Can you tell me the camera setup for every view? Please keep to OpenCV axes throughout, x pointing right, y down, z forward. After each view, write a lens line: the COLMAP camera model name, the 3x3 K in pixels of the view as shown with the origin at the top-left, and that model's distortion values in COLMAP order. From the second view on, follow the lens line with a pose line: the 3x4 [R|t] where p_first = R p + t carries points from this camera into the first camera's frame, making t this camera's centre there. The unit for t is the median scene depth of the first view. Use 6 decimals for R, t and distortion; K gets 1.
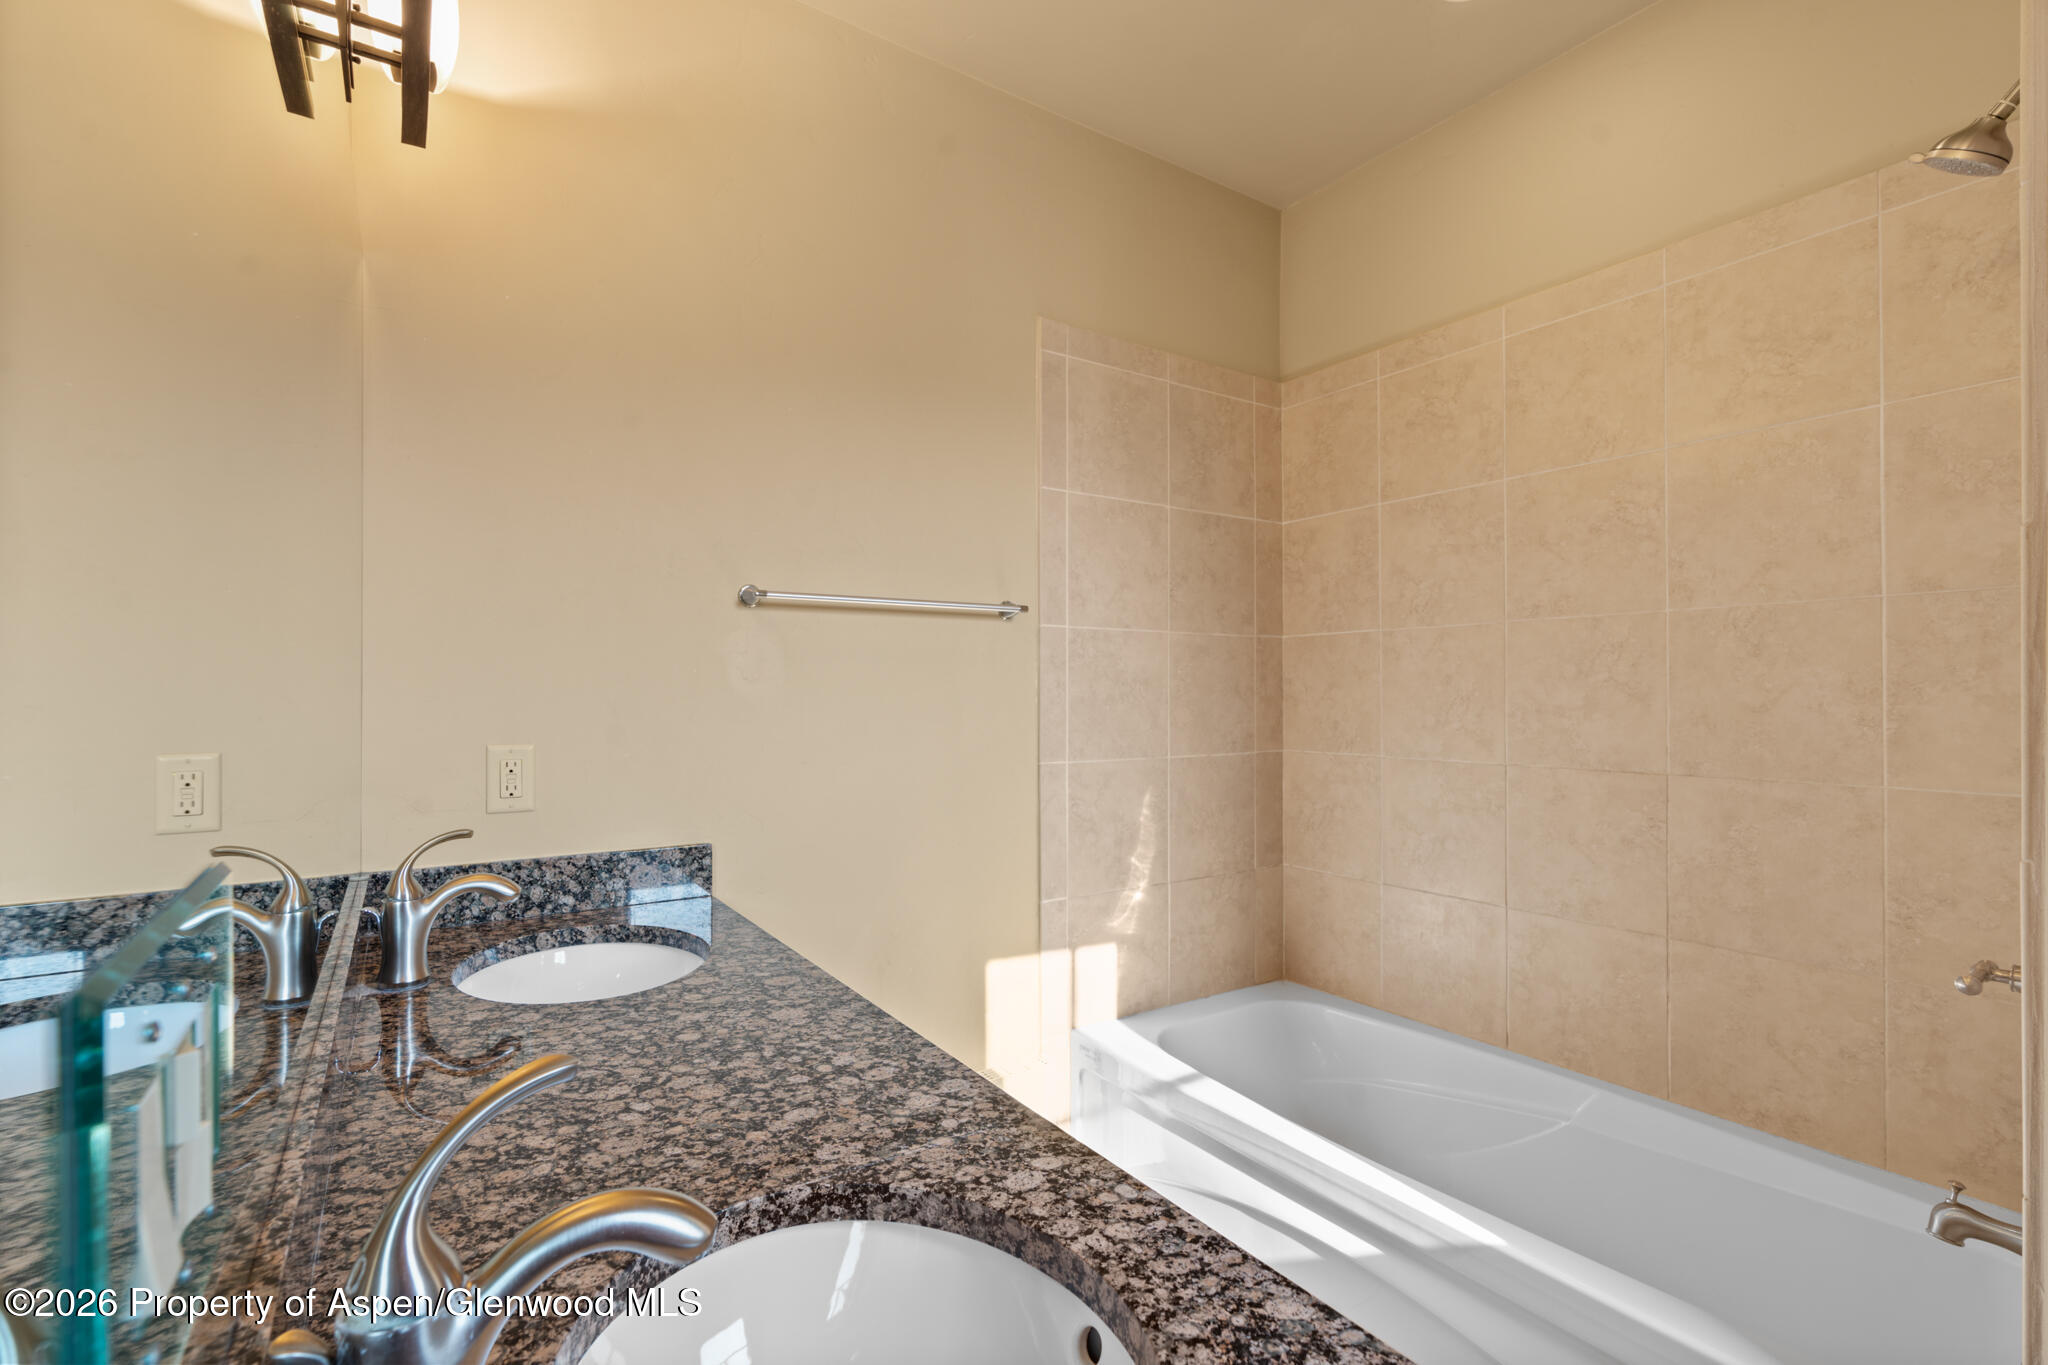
lens RADIAL K [[928.1, 0, 1018.0], [0, 928.1, 689.7], [0, 0, 1]] dist [0.002542, 0.002069]
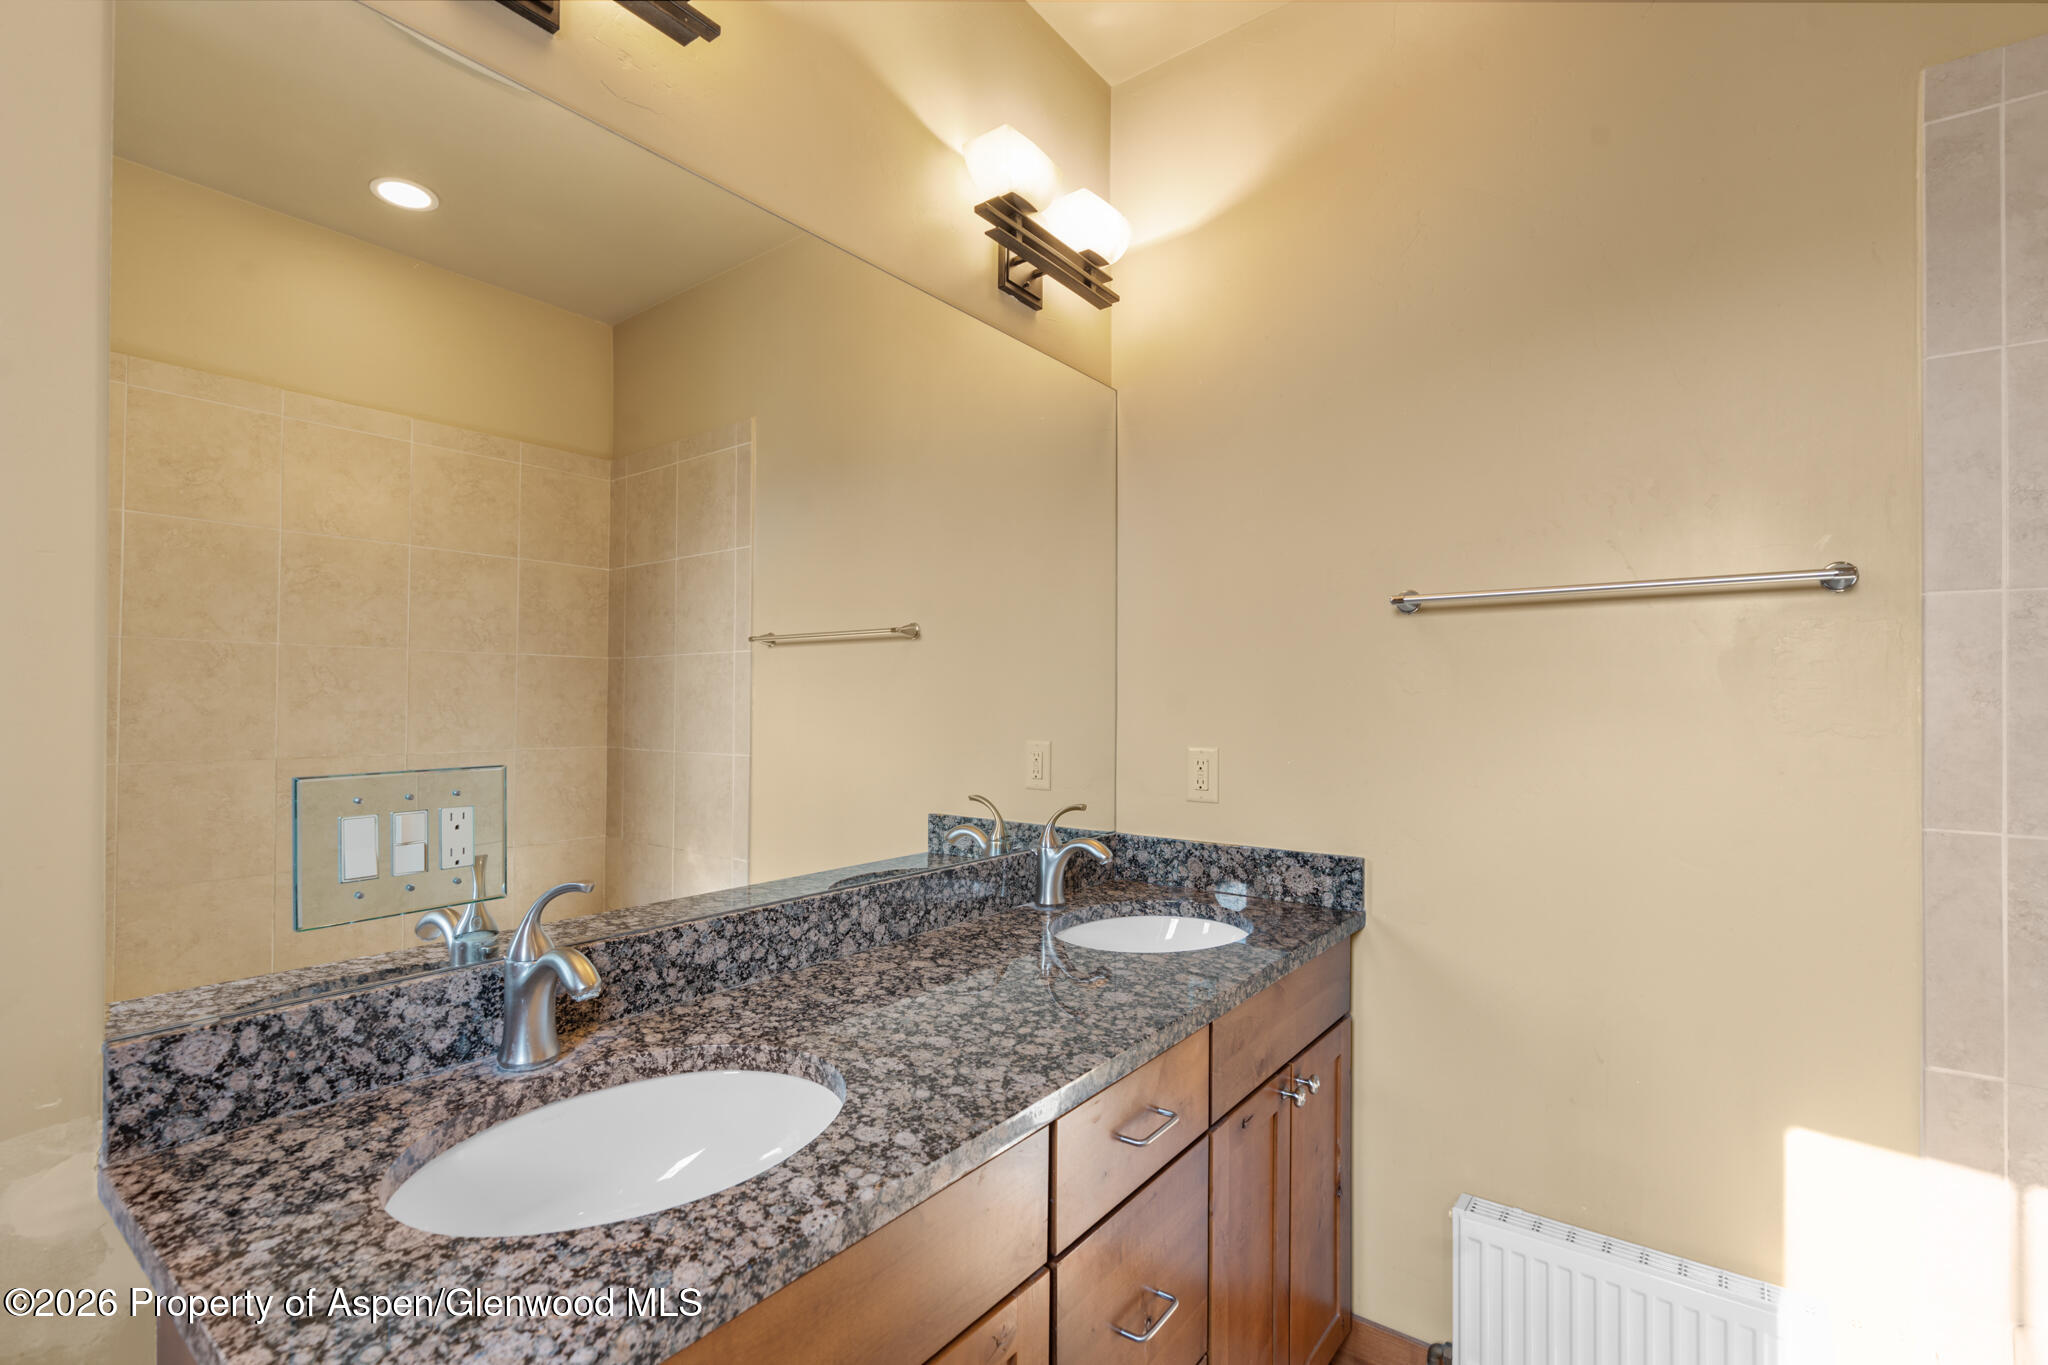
lens RADIAL K [[928.1, 0, 1017.3], [0, 928.1, 688.8], [0, 0, 1]] dist [0.002542, 0.002069]
pose [[0.337755, -0.011379, -0.941165, 0.682699], [-0.003001, 0.999909, -0.013166, 0.000163], [0.941229, 0.007272, 0.337690, 0.469182]]
